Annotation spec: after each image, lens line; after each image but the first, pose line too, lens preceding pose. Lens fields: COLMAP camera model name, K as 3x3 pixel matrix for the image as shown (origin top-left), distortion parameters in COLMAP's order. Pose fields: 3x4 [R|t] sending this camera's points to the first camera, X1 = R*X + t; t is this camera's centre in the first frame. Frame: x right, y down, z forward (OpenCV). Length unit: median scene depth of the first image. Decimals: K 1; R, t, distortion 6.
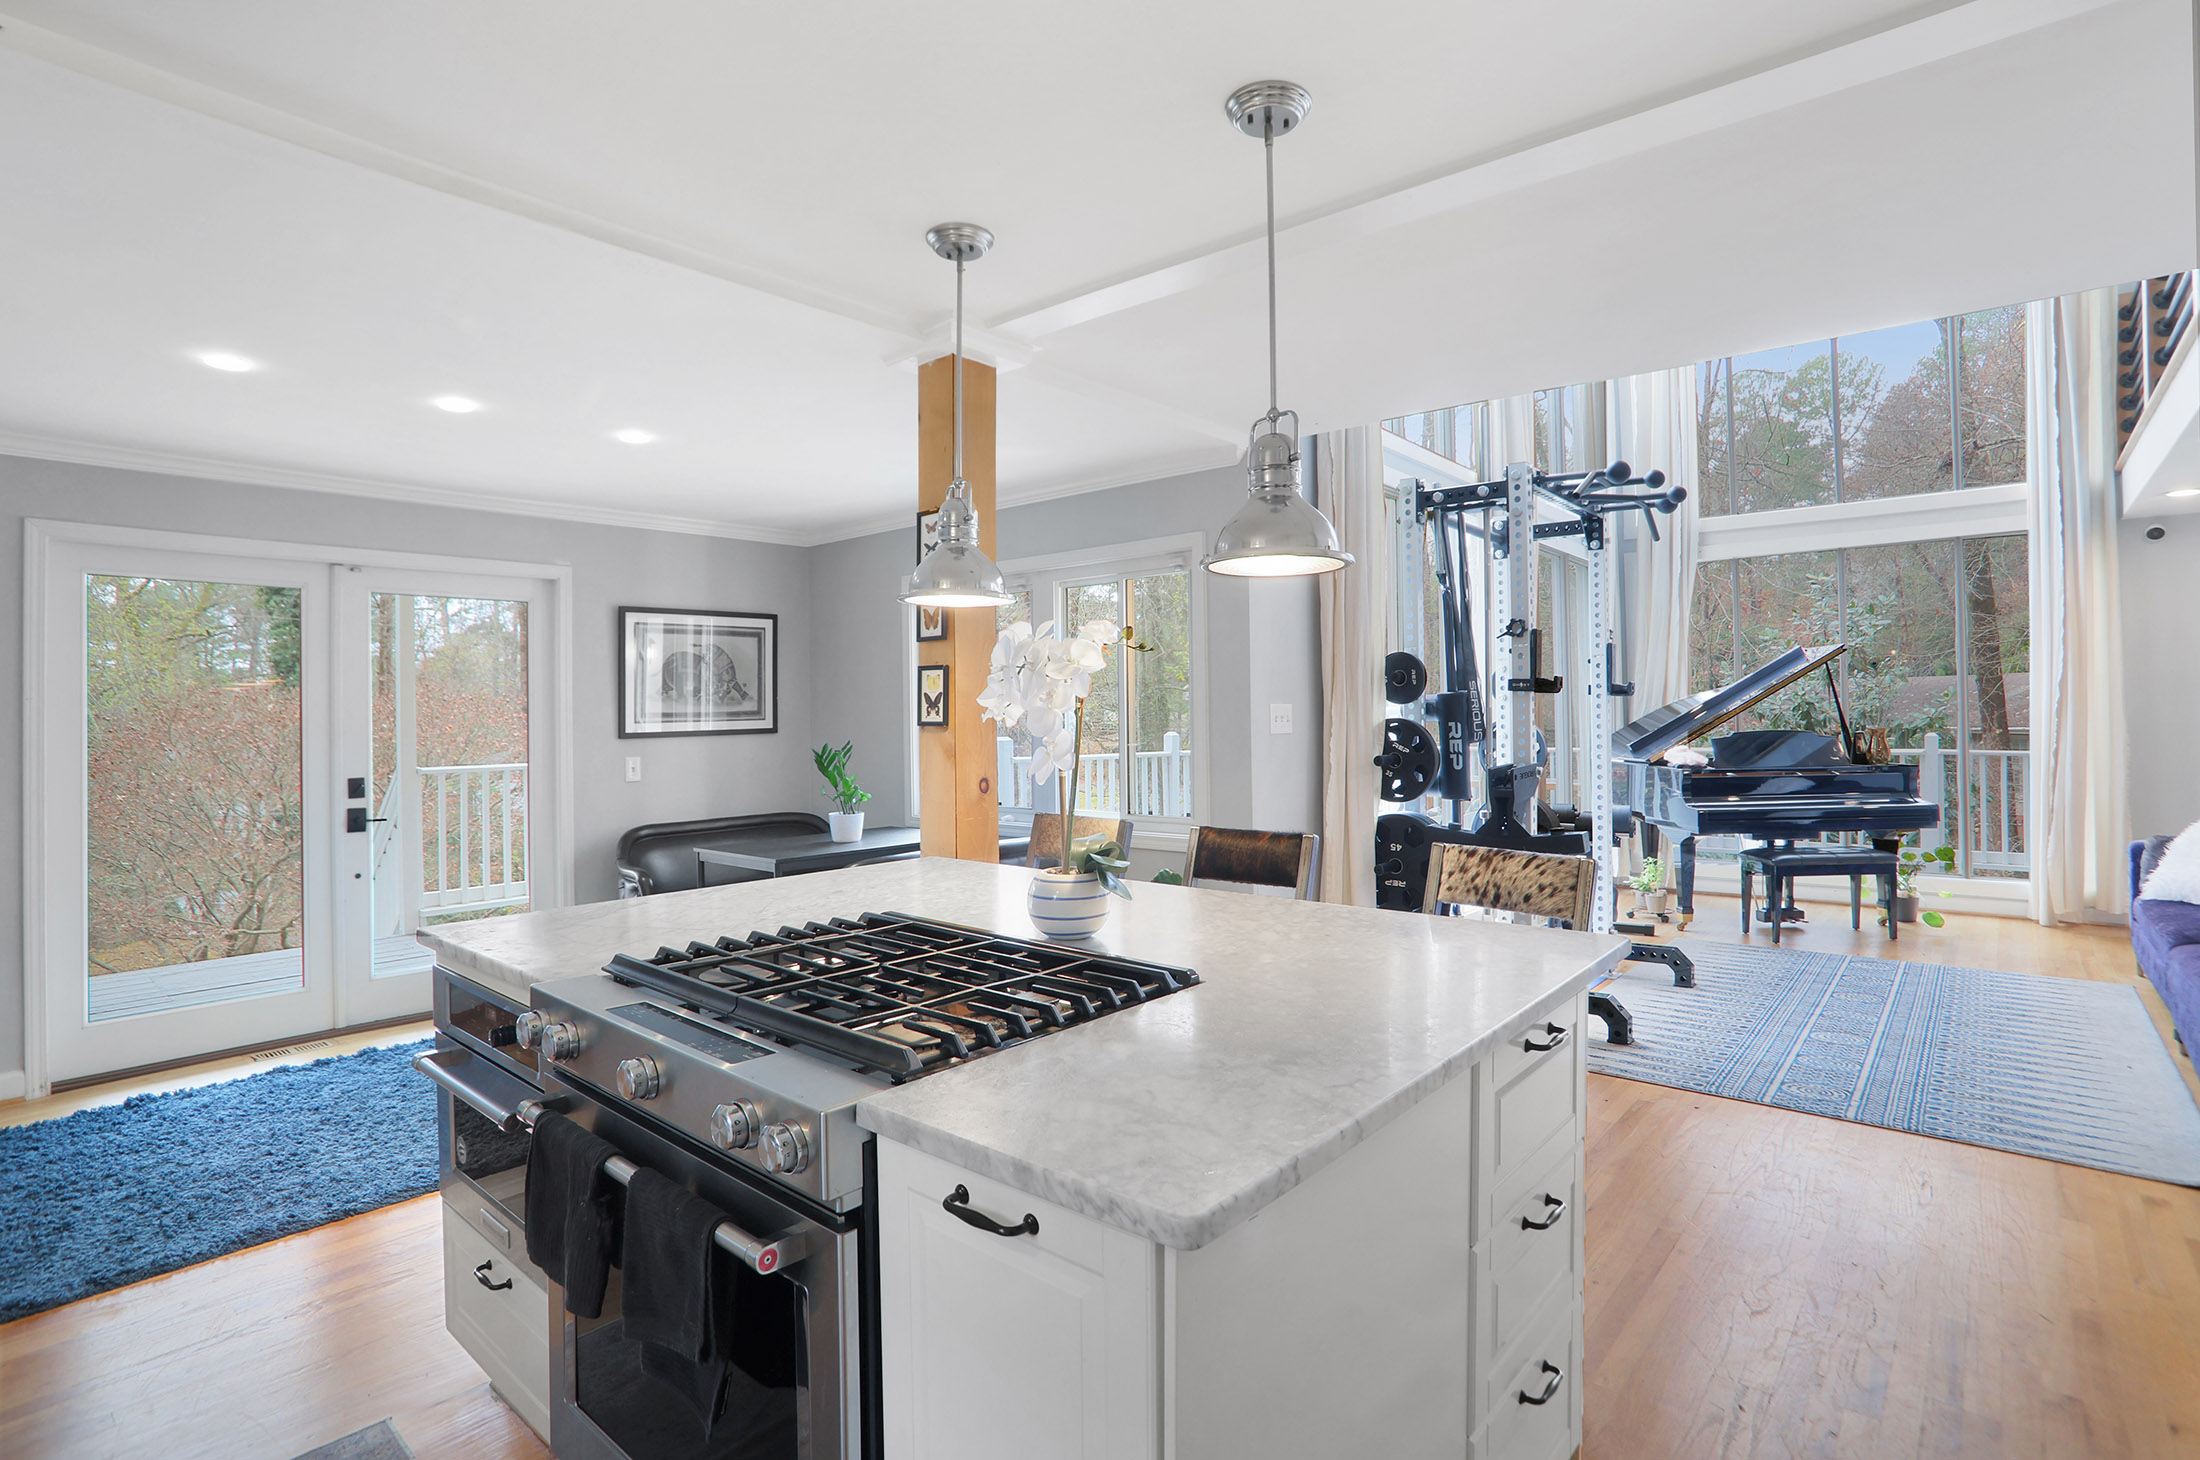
lens RADIAL K [[1076.7, 0, 1100.7], [0, 1076.7, 705.4], [0, 0, 1]] dist [-0.080395, 0.028935]
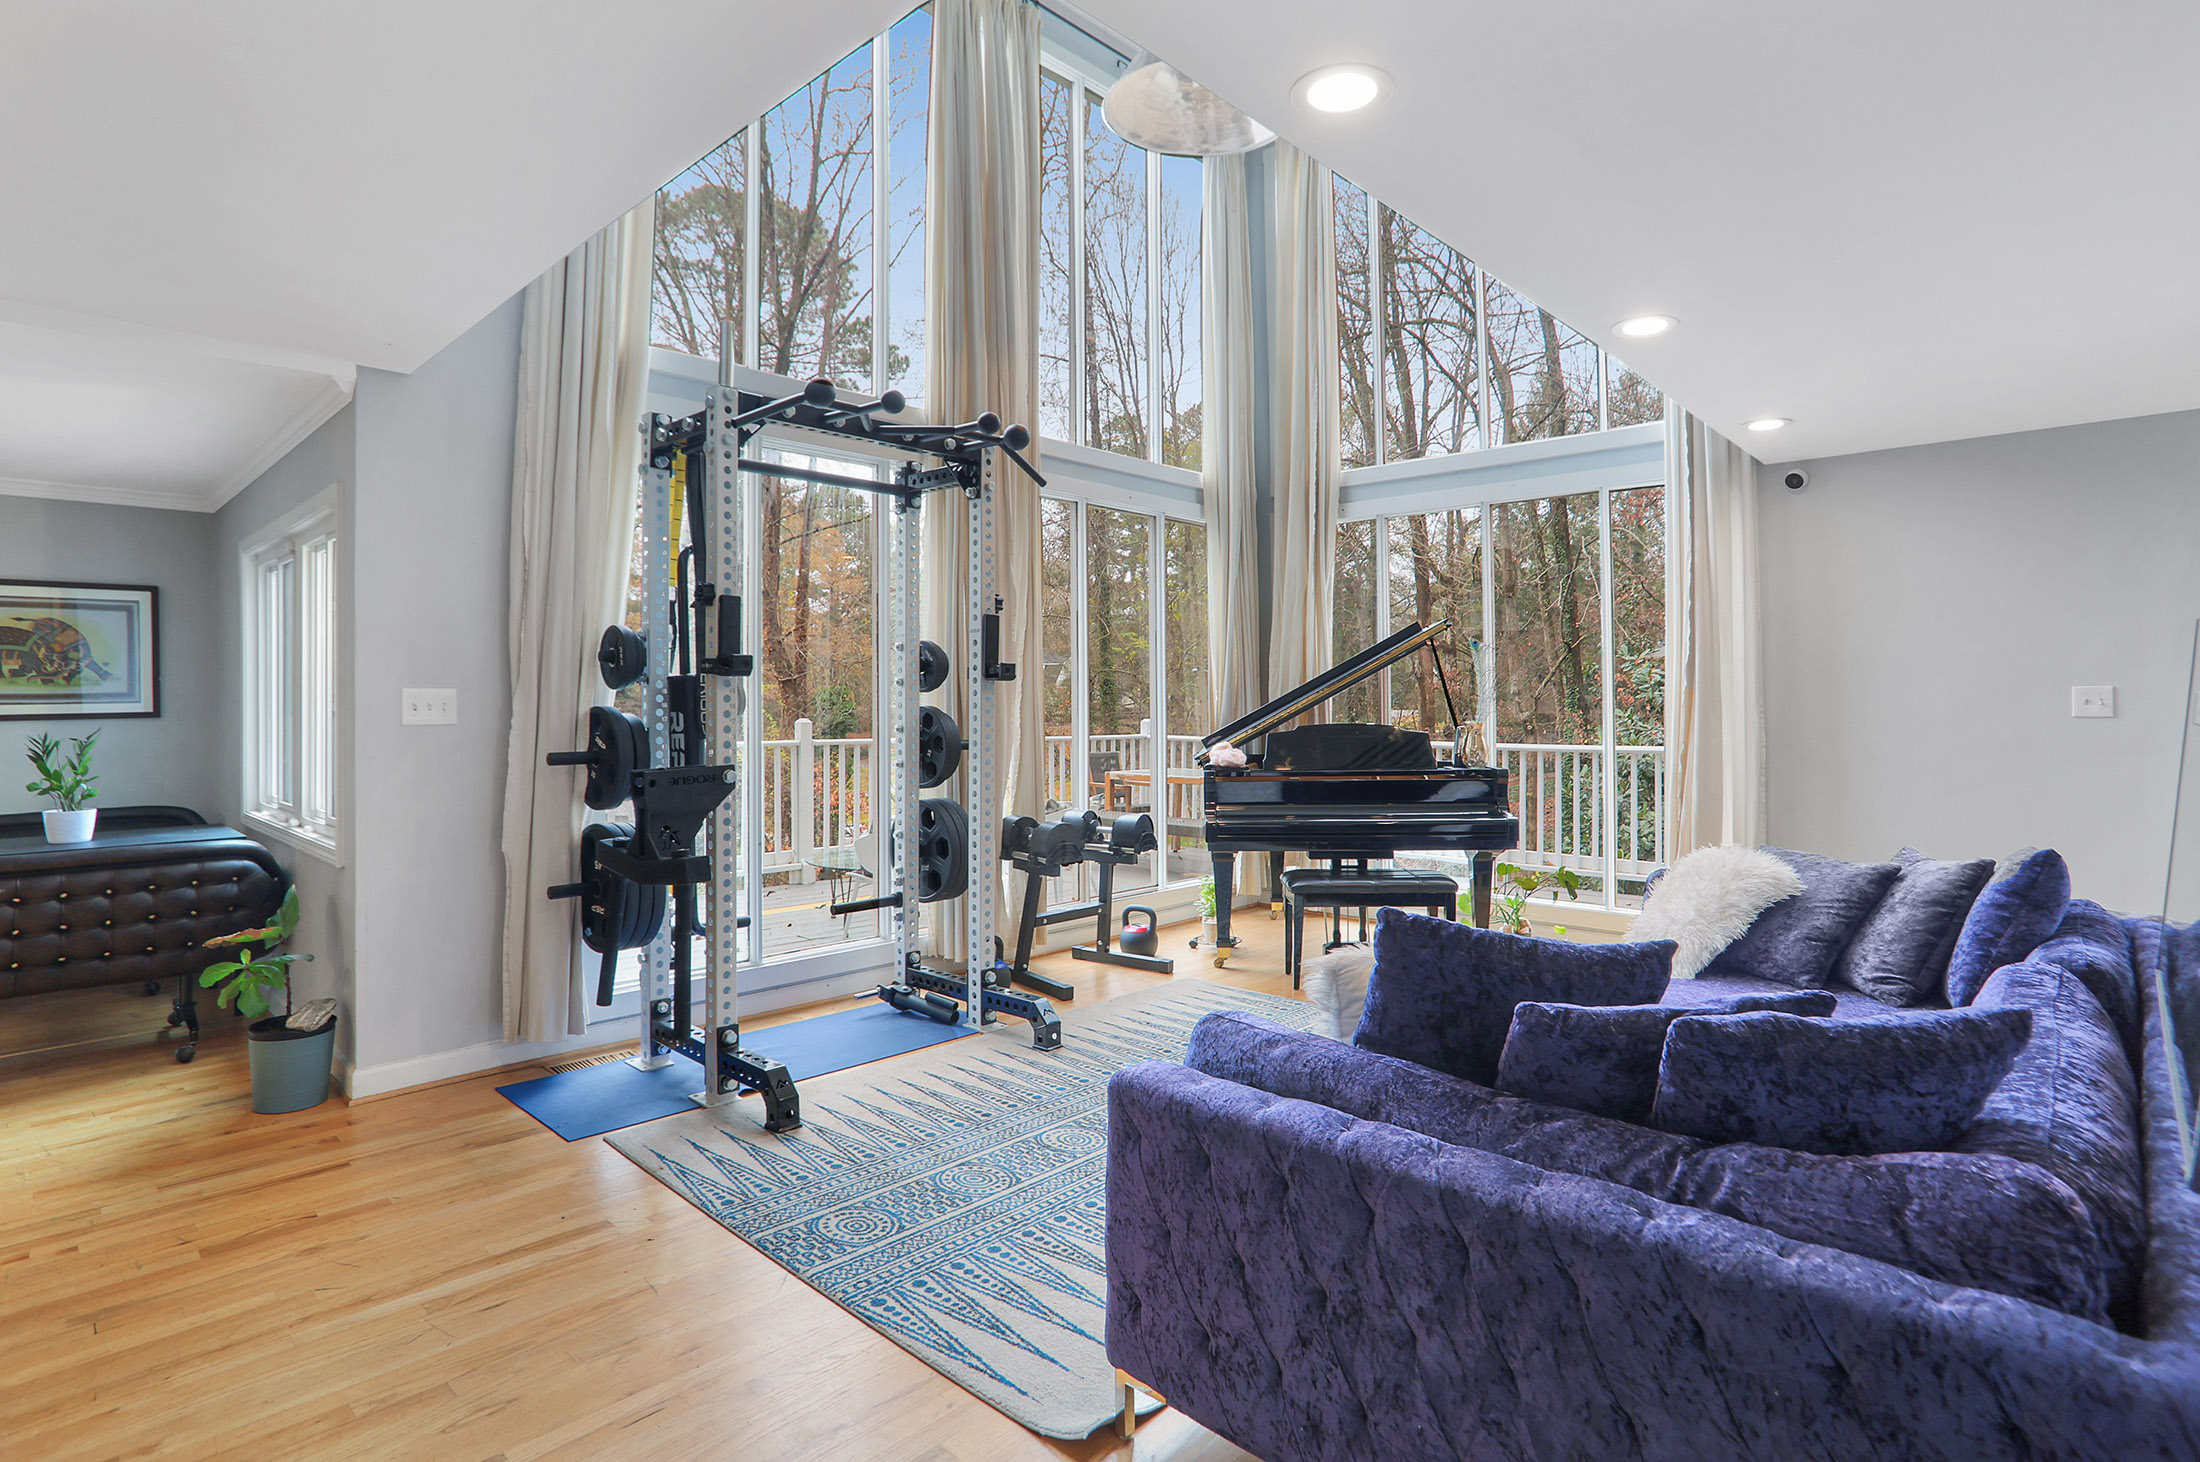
lens RADIAL K [[1095.8, 0, 1141.5], [0, 1095.8, 702.3], [0, 0, 1]] dist [-0.065004, 0.000349]
pose [[0.999473, 0.007655, -0.031536, 0.559921], [-0.007277, 0.999900, 0.012098, -0.003547], [0.031625, -0.011862, 0.999429, 0.156688]]
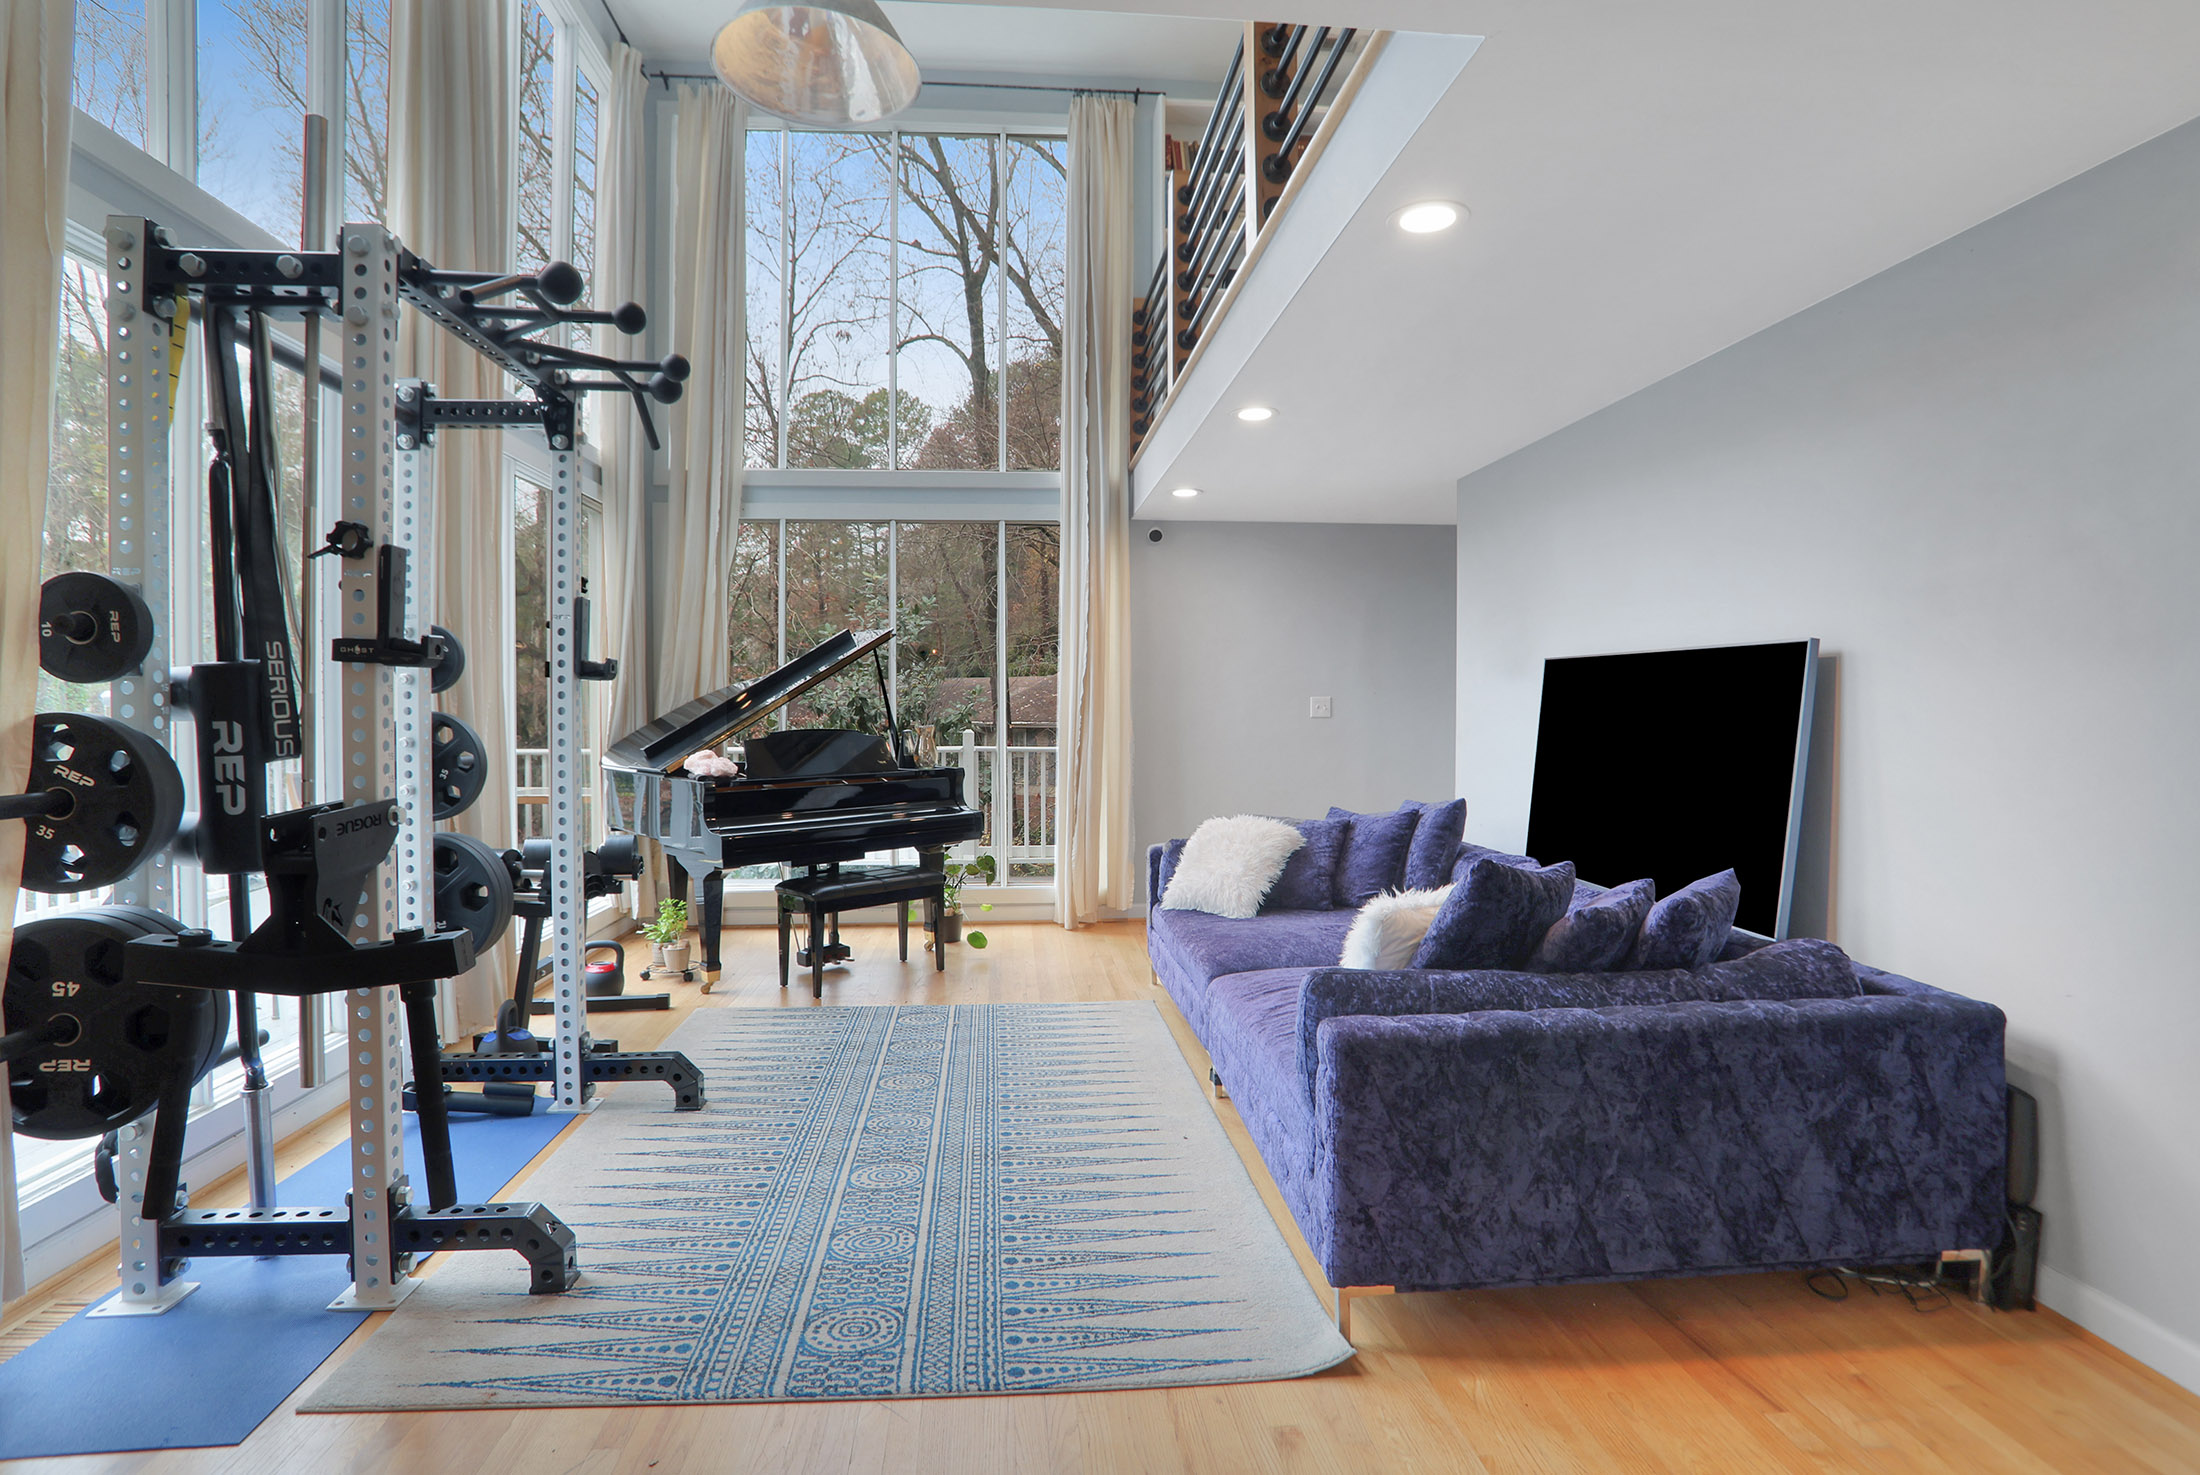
lens RADIAL K [[1075.3, 0, 1069.7], [0, 1075.3, 730.3], [0, 0, 1]] dist [-0.049730, 0.001109]
pose [[0.708157, -0.005474, 0.706033, 0.210099], [-0.015886, 0.999593, 0.023685, 0.001598], [-0.705876, -0.027989, 0.707782, 0.293714]]
